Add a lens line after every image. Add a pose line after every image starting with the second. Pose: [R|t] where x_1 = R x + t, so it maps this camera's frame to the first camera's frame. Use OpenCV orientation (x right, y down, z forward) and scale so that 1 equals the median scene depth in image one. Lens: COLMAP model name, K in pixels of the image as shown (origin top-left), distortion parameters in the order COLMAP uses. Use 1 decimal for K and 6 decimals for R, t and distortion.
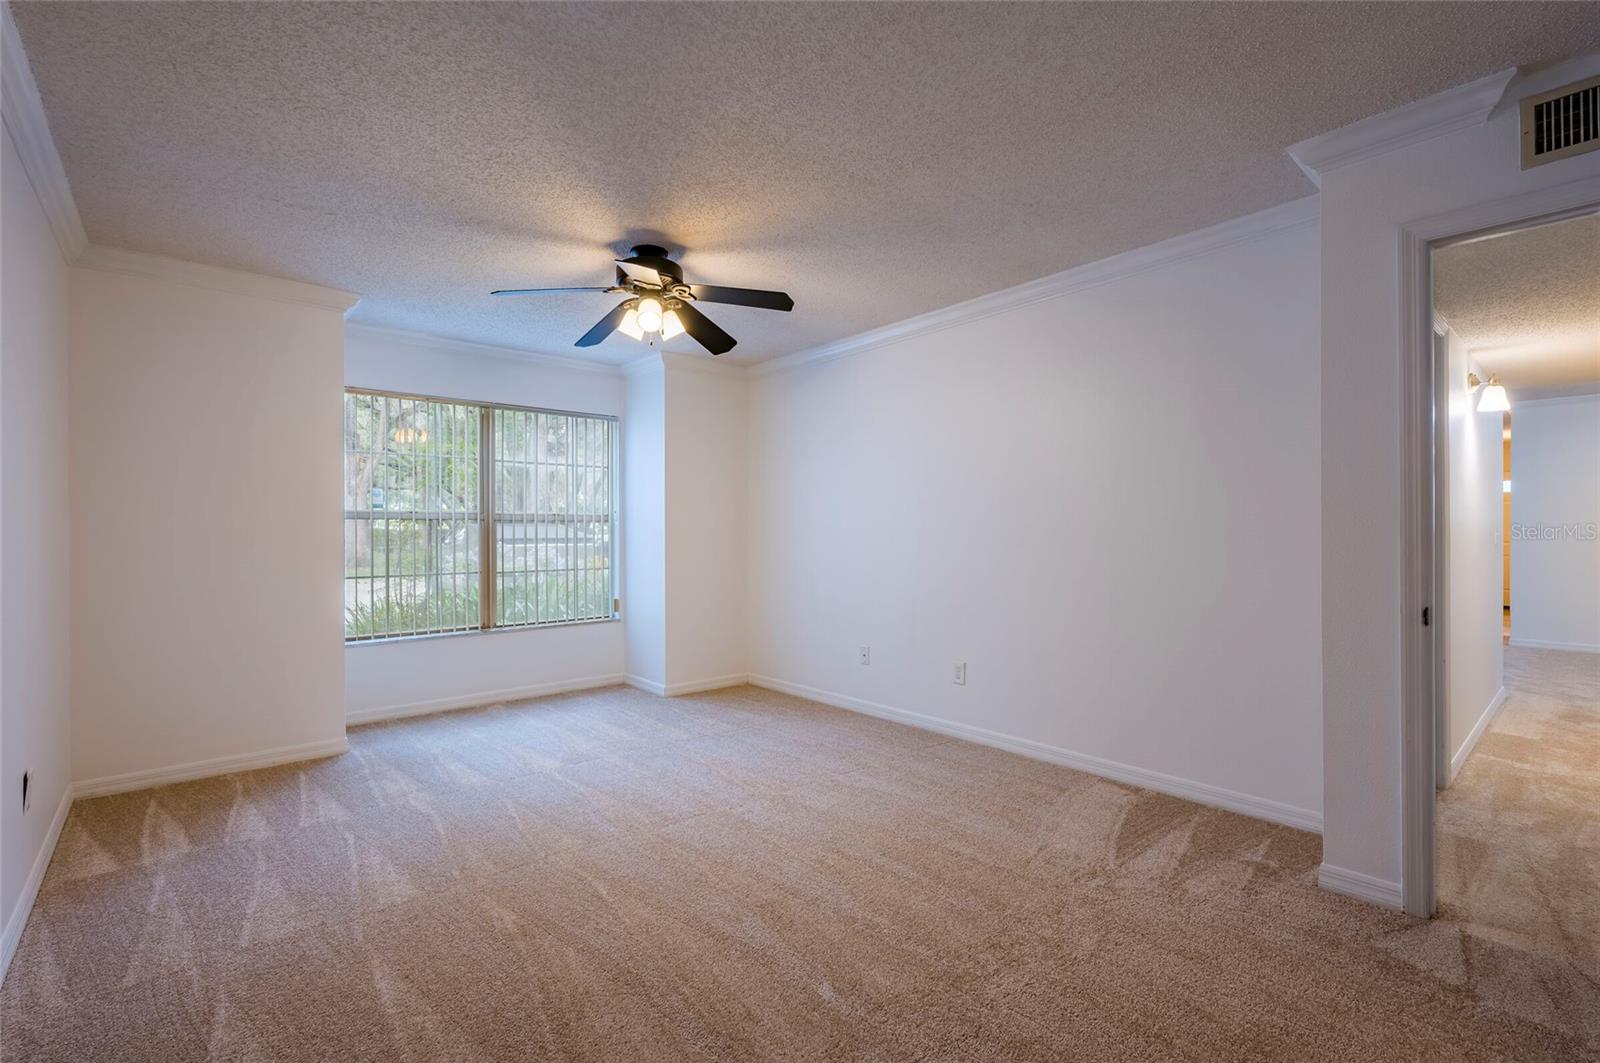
lens RADIAL K [[708.9, 0, 804.5], [0, 708.9, 531.2], [0, 0, 1]] dist [0.004619, -0.003553]
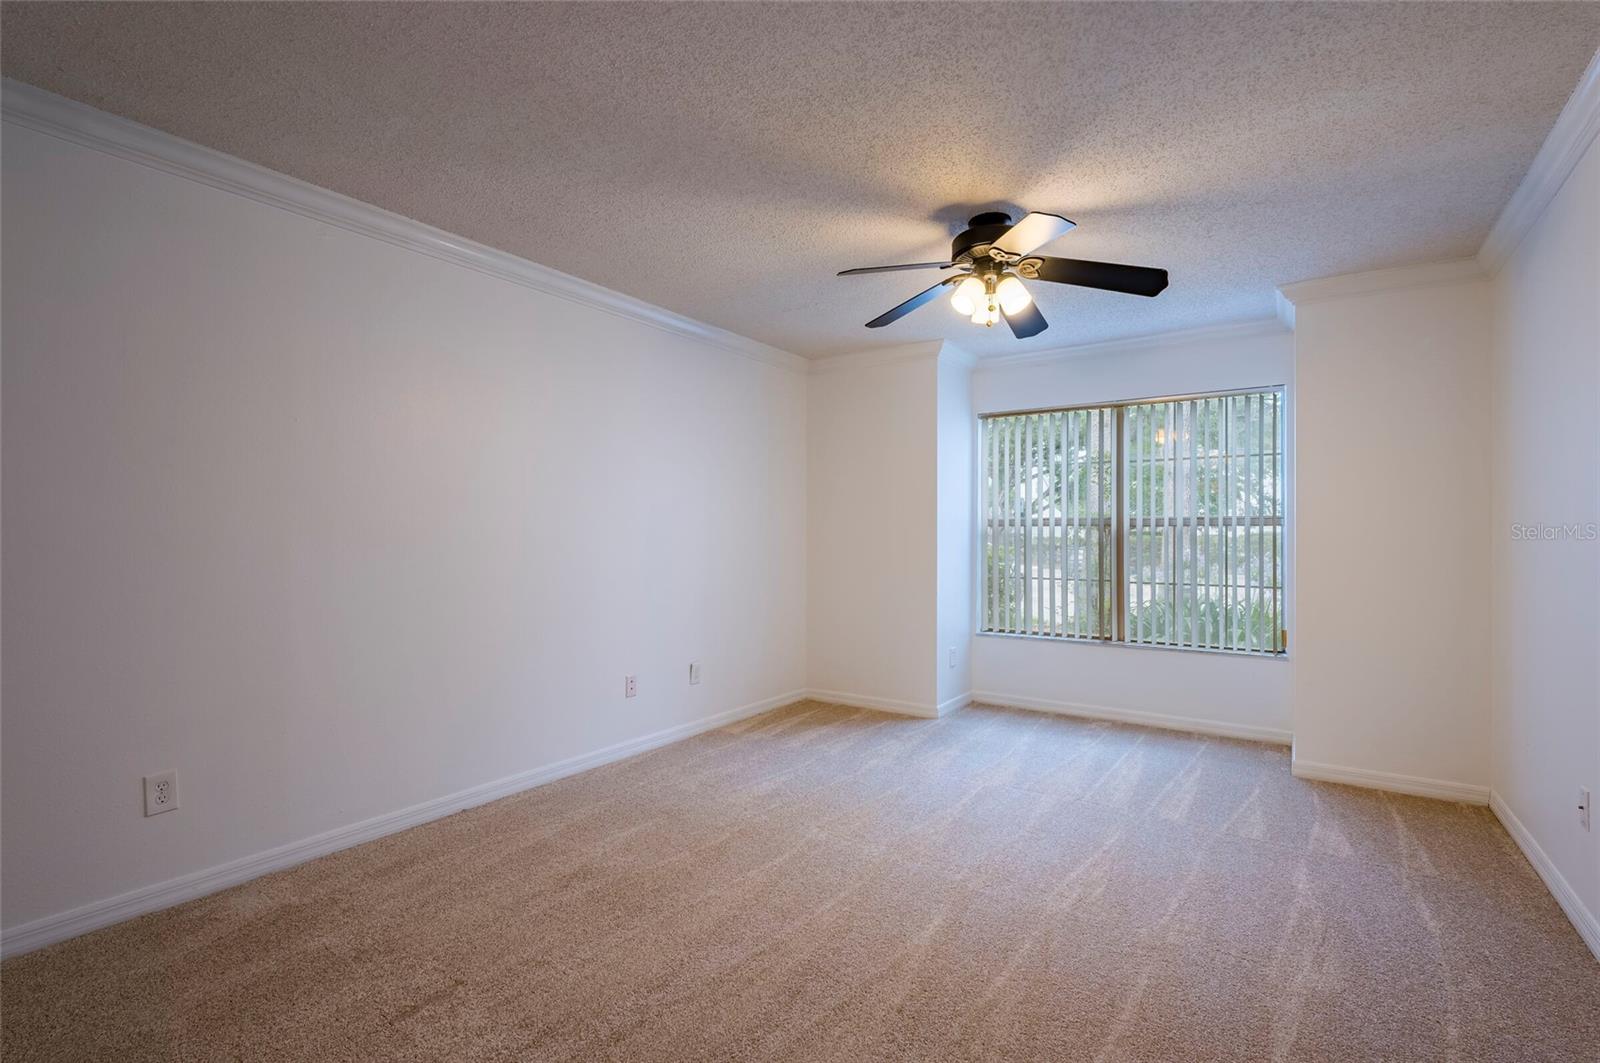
lens RADIAL K [[747.7, 0, 804.2], [0, 747.7, 529.6], [0, 0, 1]] dist [0.001893, 0.000157]
pose [[0.245668, -0.006425, -0.969333, 0.510309], [-0.004494, 0.999960, -0.007767, -0.000527], [0.969344, 0.006265, 0.245629, 0.443897]]
